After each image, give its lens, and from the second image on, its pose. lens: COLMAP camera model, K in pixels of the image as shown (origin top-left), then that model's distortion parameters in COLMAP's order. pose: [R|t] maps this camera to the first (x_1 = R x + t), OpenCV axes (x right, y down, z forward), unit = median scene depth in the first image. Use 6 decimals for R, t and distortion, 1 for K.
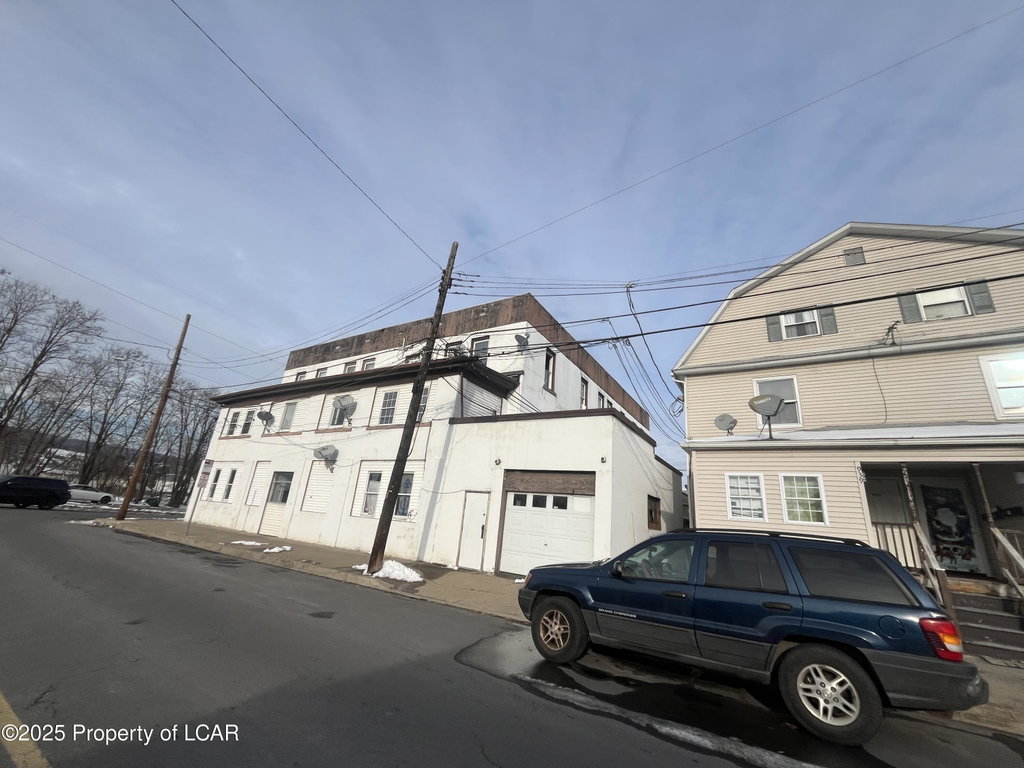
lens RADIAL K [[412.5, 0, 512.0], [0, 412.5, 384.0], [0, 0, 1]] dist [-0.001666, -0.000192]
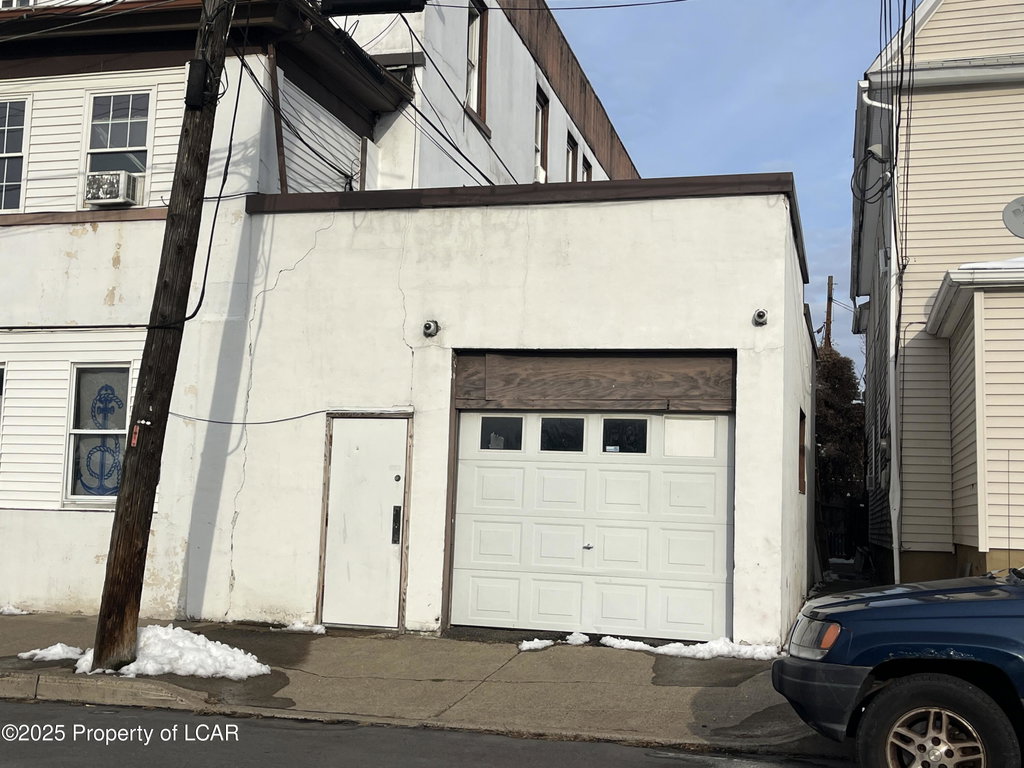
lens RADIAL K [[1142.2, 0, 515.5], [0, 1142.2, 405.4], [0, 0, 1]] dist [0.130162, -0.333154]
pose [[0.956400, -0.031701, 0.290335, -0.247550], [-0.041277, 0.969442, 0.241824, 0.019572], [-0.289129, -0.243264, 0.925865, 0.091782]]
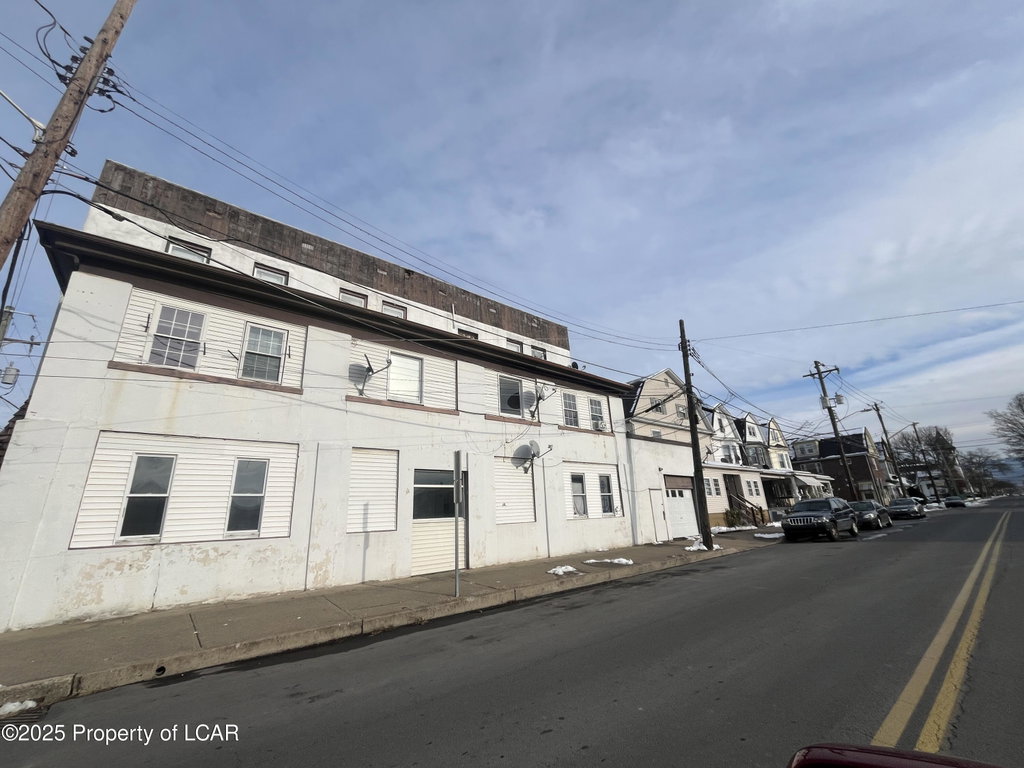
lens RADIAL K [[412.5, 0, 512.0], [0, 412.5, 384.0], [0, 0, 1]] dist [-0.001666, -0.000192]
pose [[0.315659, 0.195572, 0.928499, -1.705911], [-0.234602, 0.964235, -0.123342, 0.204833], [-0.919414, -0.178894, 0.350251, 1.043330]]
